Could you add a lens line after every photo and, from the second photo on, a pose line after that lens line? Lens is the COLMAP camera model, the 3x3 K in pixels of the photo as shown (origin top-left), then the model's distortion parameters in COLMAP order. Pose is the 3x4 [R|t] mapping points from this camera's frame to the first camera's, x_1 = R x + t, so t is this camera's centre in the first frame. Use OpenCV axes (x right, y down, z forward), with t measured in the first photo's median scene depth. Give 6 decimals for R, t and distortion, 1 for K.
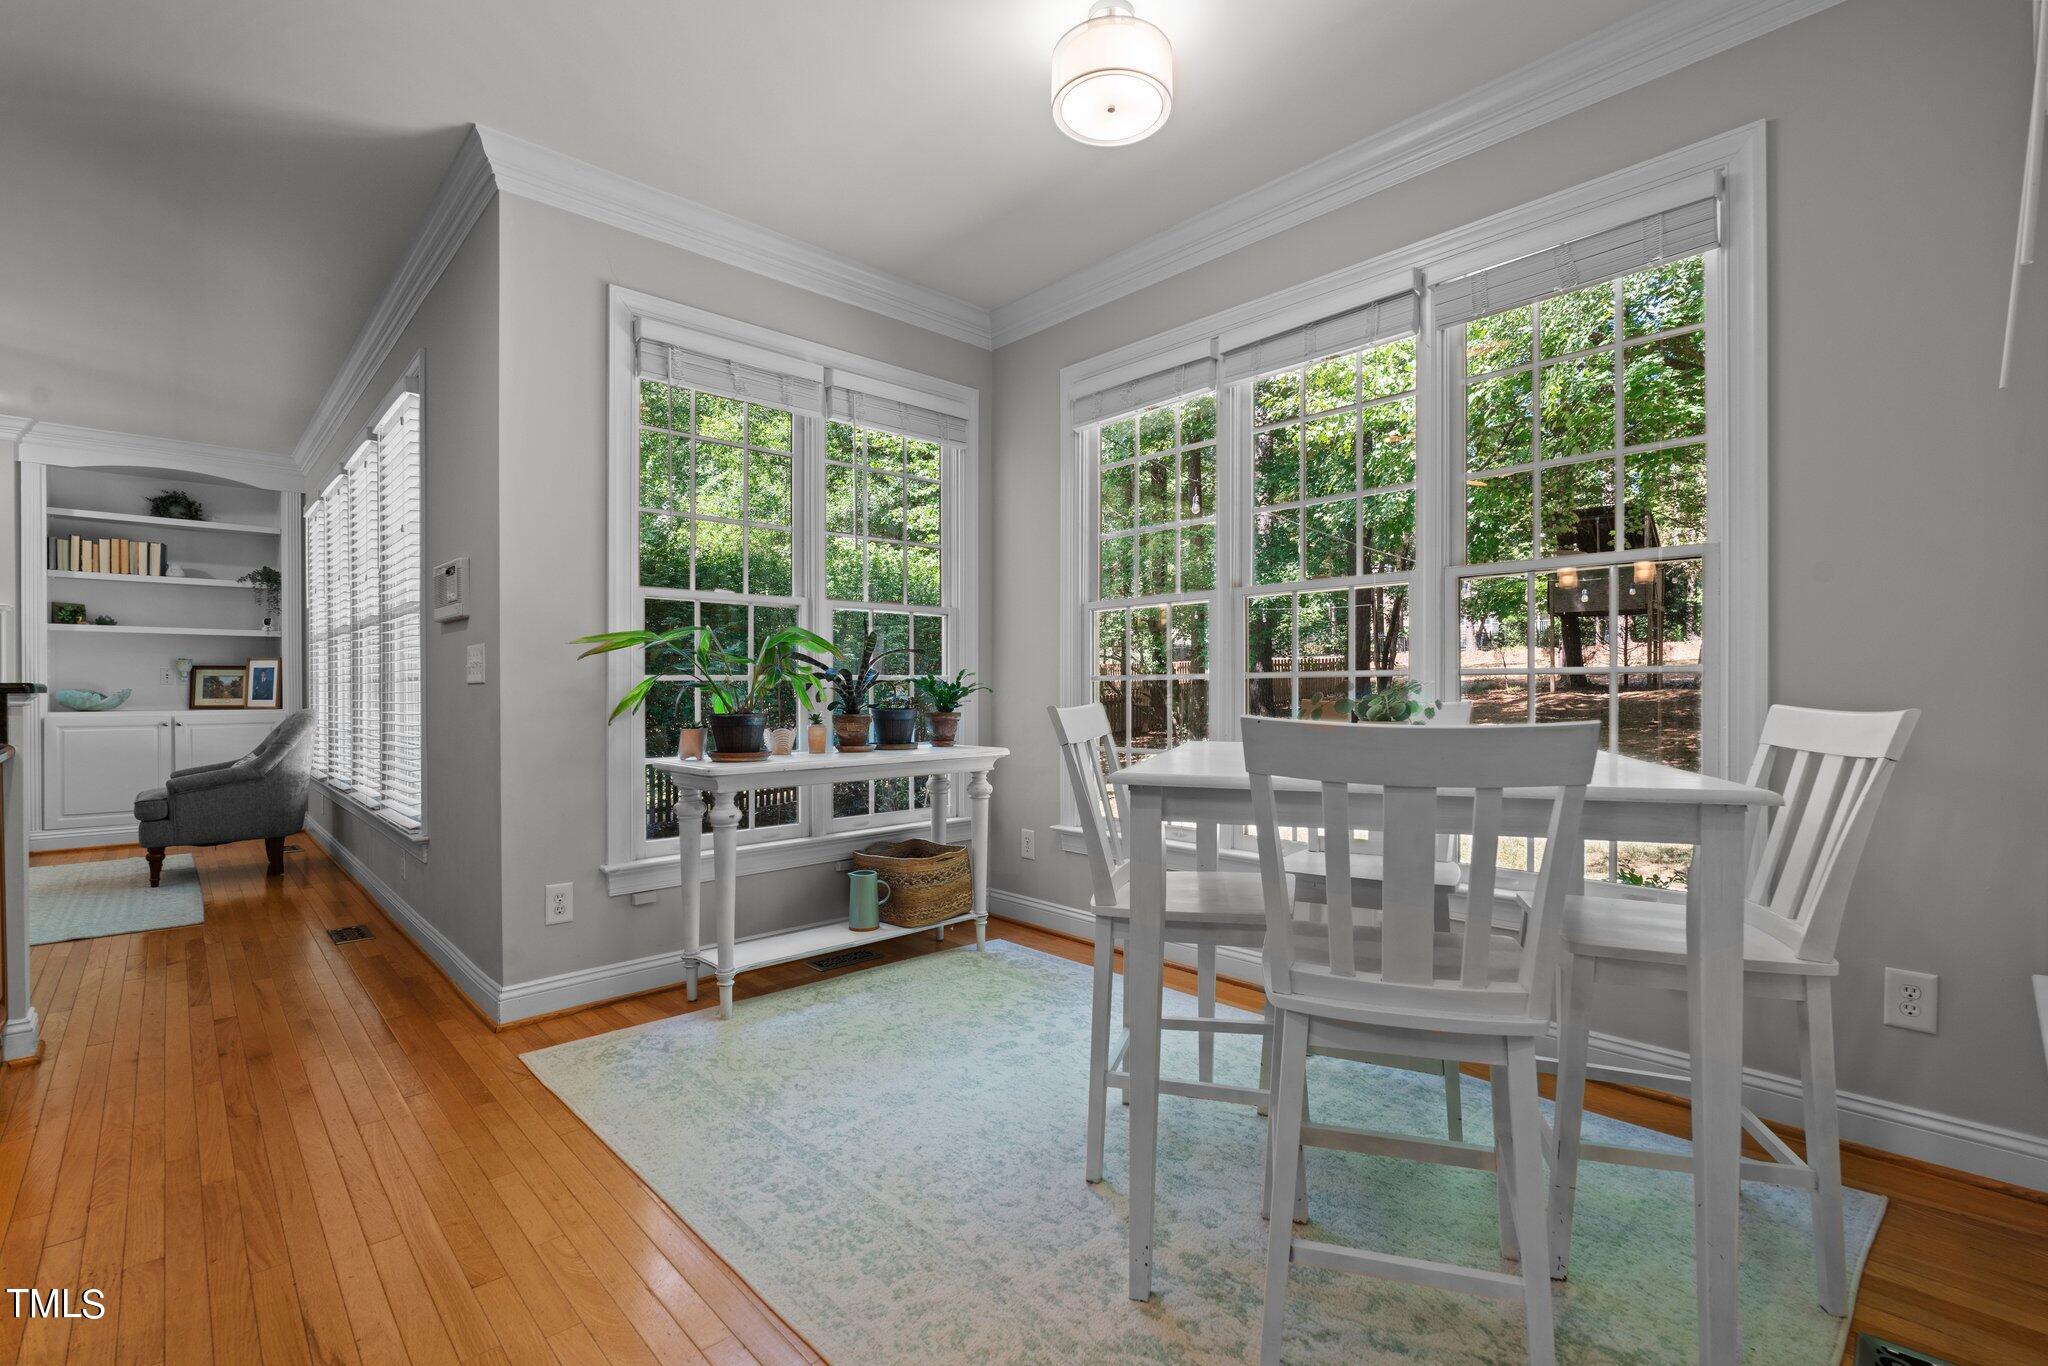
lens RADIAL K [[921.4, 0, 1024.0], [0, 921.4, 683.0], [0, 0, 1]] dist [-0.001524, -0.000454]
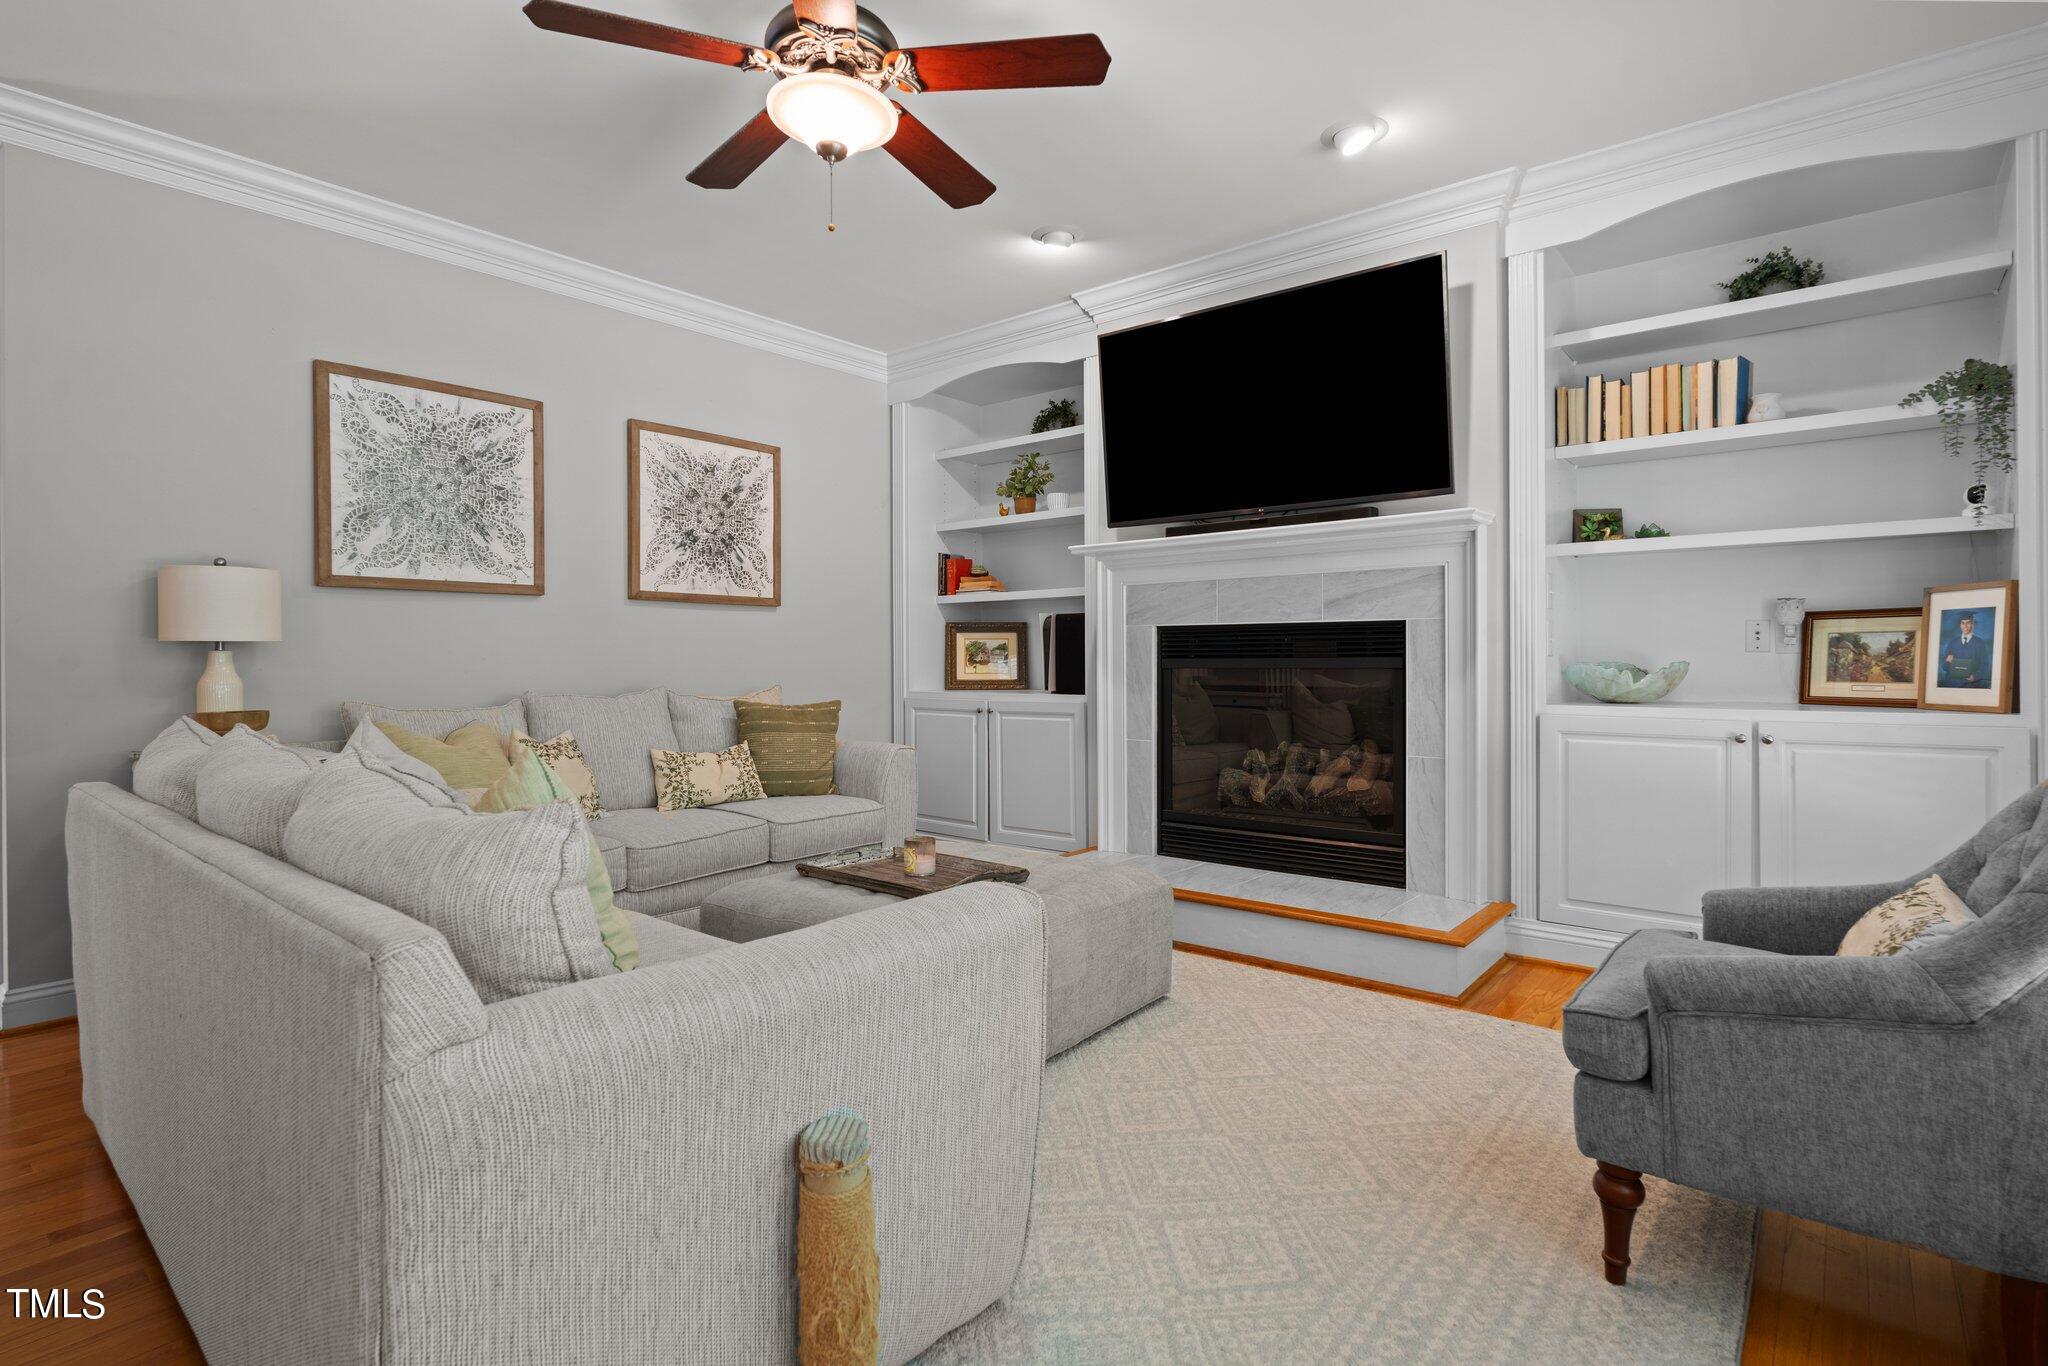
lens RADIAL K [[1003.5, 0, 1022.8], [0, 1003.5, 662.1], [0, 0, 1]] dist [-0.001891, 0.000389]
pose [[0.130457, 0.004360, -0.991444, -0.452944], [0.005941, 0.999969, 0.005179, 0.001947], [0.991436, -0.006566, 0.130427, 0.542404]]
